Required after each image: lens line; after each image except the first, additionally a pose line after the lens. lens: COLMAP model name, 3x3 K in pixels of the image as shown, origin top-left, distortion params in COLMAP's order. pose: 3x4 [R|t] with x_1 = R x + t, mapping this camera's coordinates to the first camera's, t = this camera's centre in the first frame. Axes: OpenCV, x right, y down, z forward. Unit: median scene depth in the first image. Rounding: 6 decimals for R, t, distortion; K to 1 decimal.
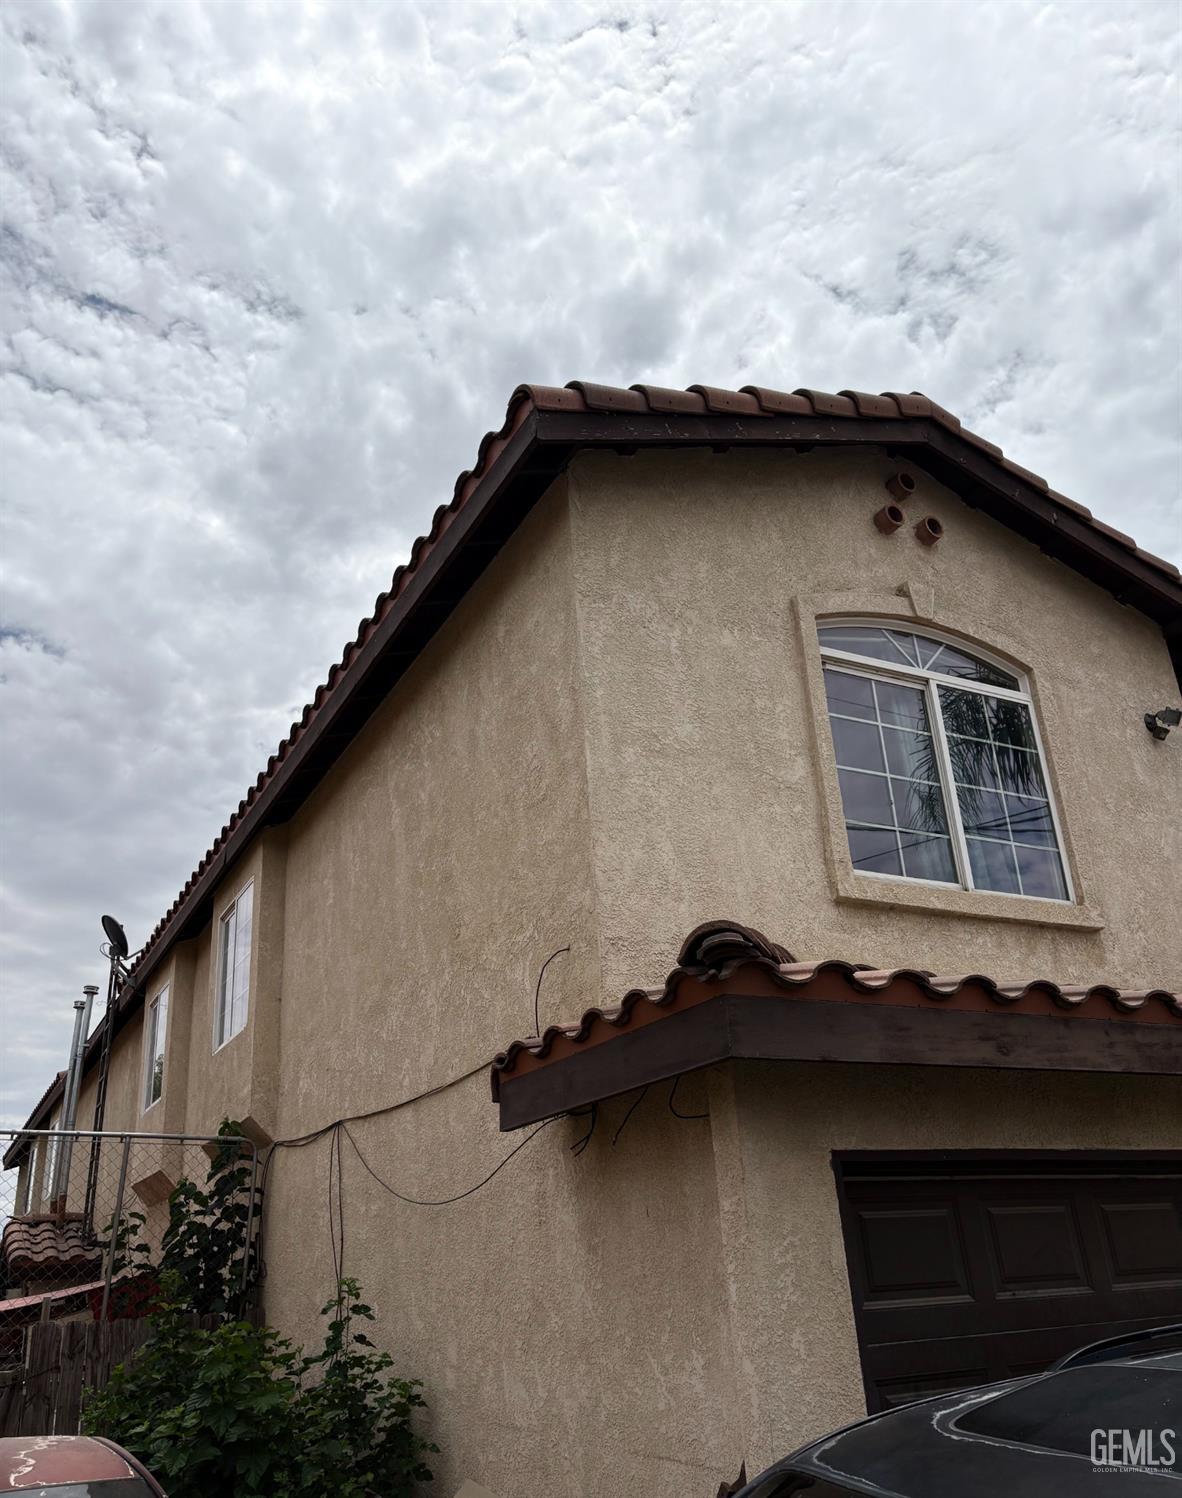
lens RADIAL K [[1177.9, 0, 596.3], [0, 1177.9, 796.8], [0, 0, 1]] dist [0.030097, 0.001354]
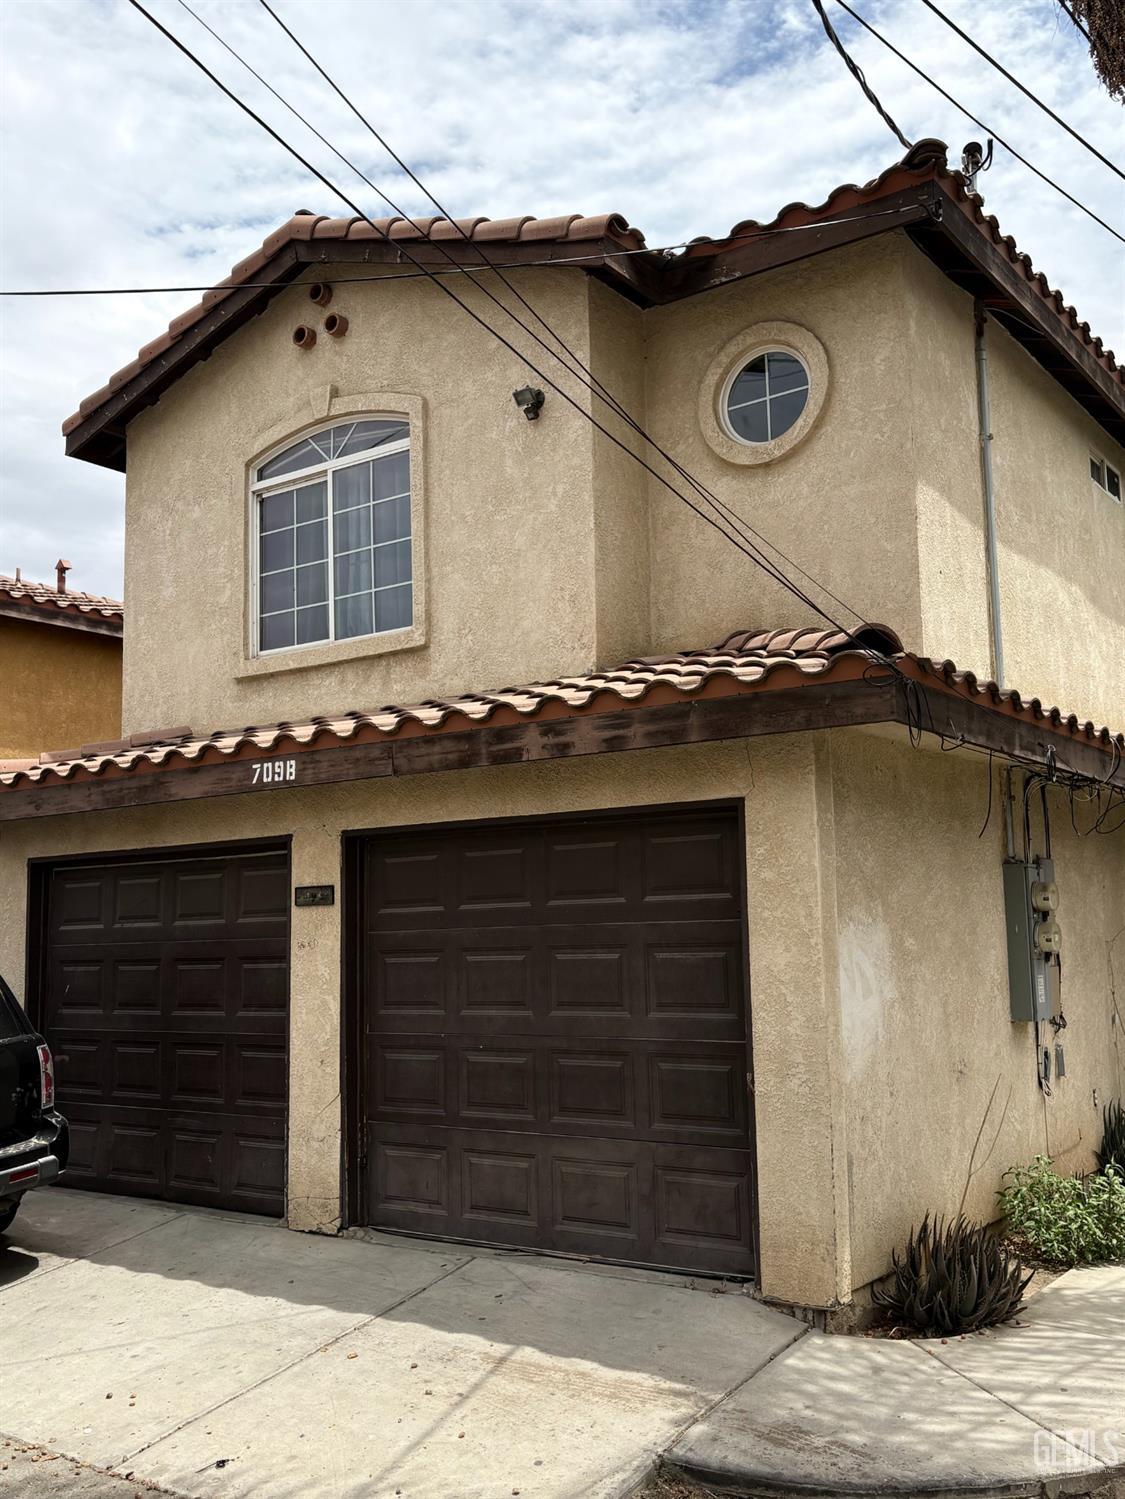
lens RADIAL K [[1450.8, 0, 540.8], [0, 1450.8, 737.0], [0, 0, 1]] dist [0.027868, 0.000000]
pose [[0.424921, -0.076804, -0.901966, 1.876437], [0.336516, 0.938389, 0.078629, 0.129953], [0.840356, -0.336937, 0.424588, 0.479528]]
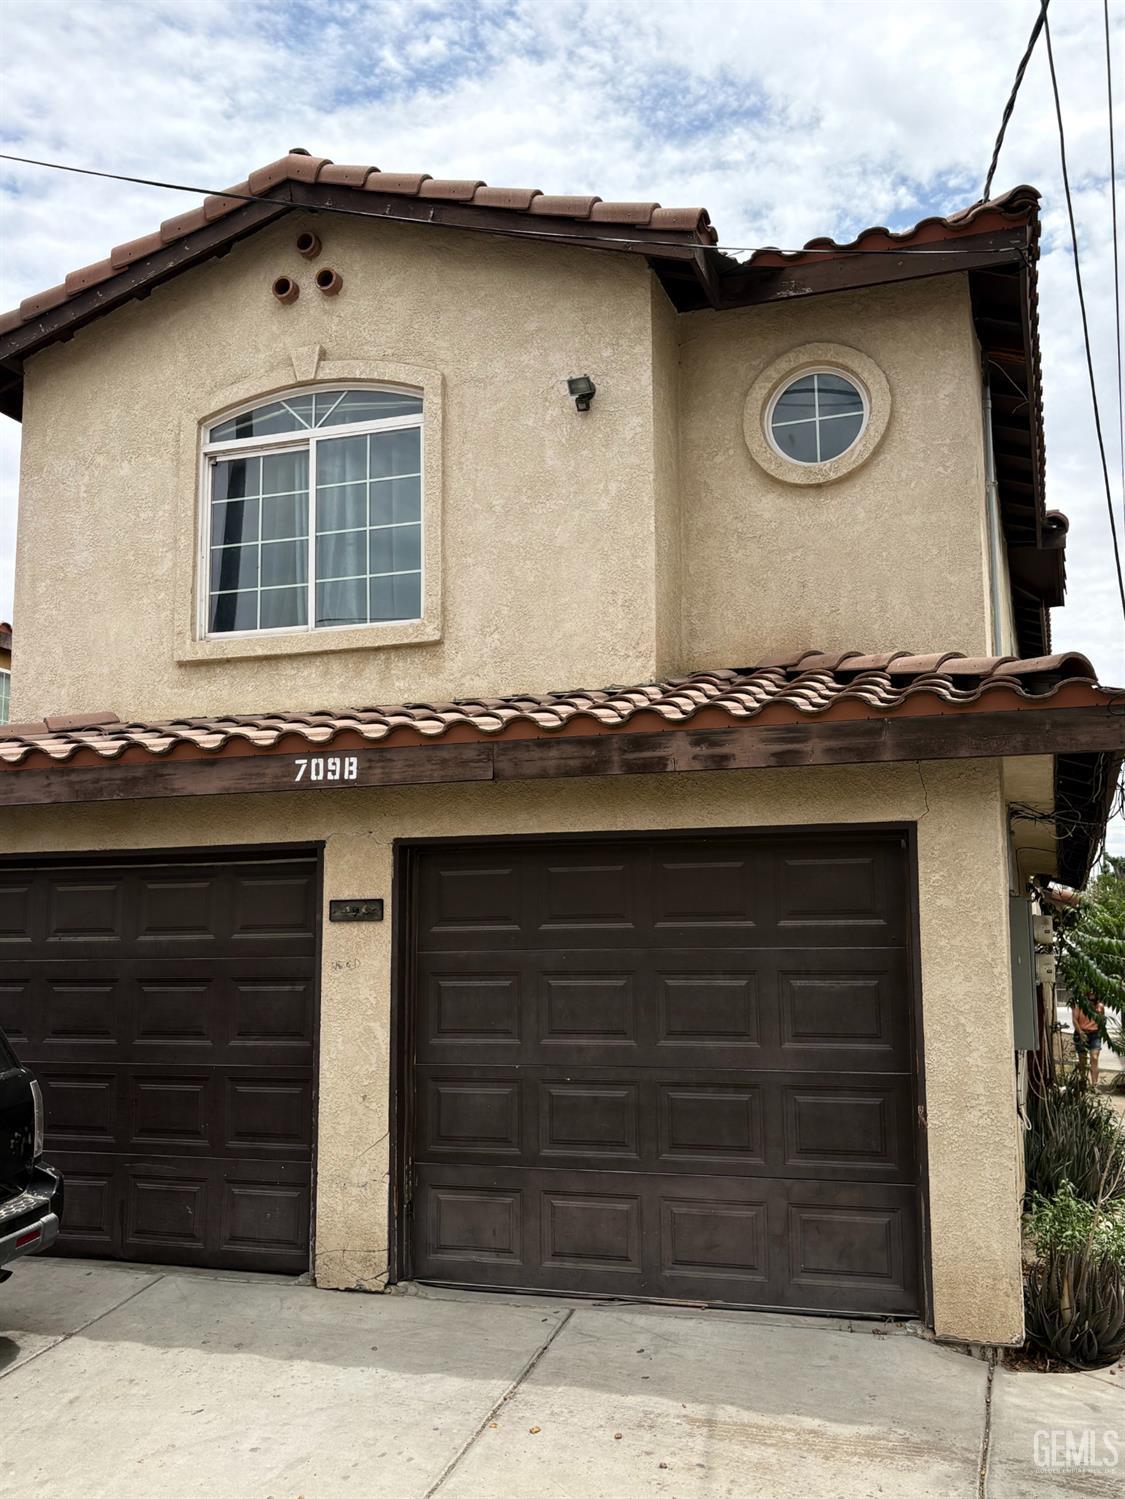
lens RADIAL K [[1450.8, 0, 557.5], [0, 1450.8, 746.5], [0, 0, 1]] dist [0.027868, 0.000000]
pose [[0.671579, -0.053748, -0.738981, 1.563014], [0.246933, 0.956583, 0.154835, 0.026929], [0.698574, -0.286463, 0.655693, 0.187359]]
